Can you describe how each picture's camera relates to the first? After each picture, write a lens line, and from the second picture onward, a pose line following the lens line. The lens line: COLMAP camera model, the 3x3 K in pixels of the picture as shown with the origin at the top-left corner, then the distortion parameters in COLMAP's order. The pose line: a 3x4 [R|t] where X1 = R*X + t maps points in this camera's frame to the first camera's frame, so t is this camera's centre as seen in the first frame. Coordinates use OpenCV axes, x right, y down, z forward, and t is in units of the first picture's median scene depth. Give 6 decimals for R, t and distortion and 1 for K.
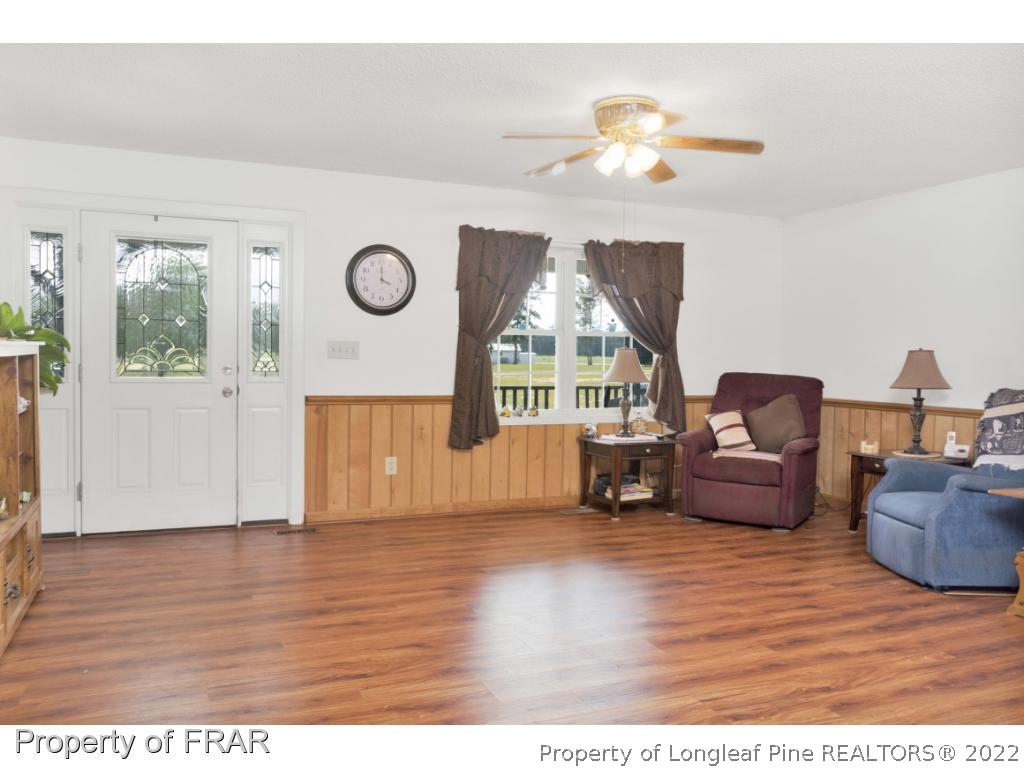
lens RADIAL K [[792.8, 0, 521.9], [0, 792.8, 387.9], [0, 0, 1]] dist [-0.013656, 0.014875]
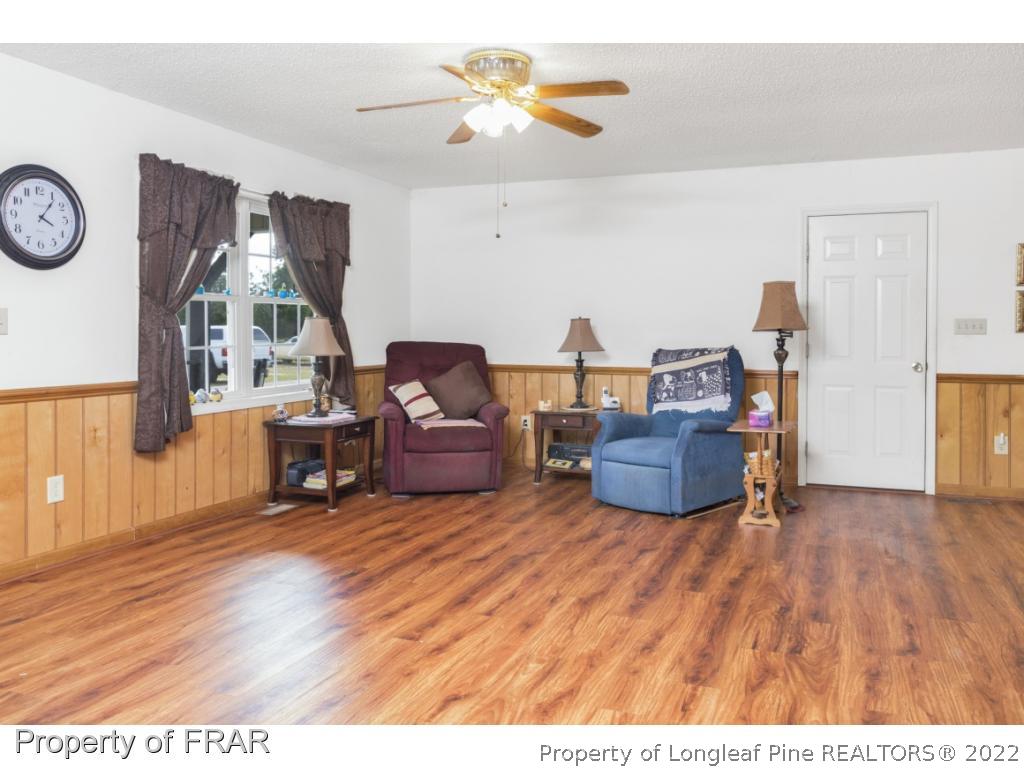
lens RADIAL K [[792.8, 0, 545.4], [0, 792.8, 329.5], [0, 0, 1]] dist [-0.013656, 0.014875]
pose [[0.693067, -0.011996, 0.720773, -0.351621], [0.033654, 0.999310, -0.015728, -0.013984], [-0.720087, 0.035157, 0.692993, 0.211705]]
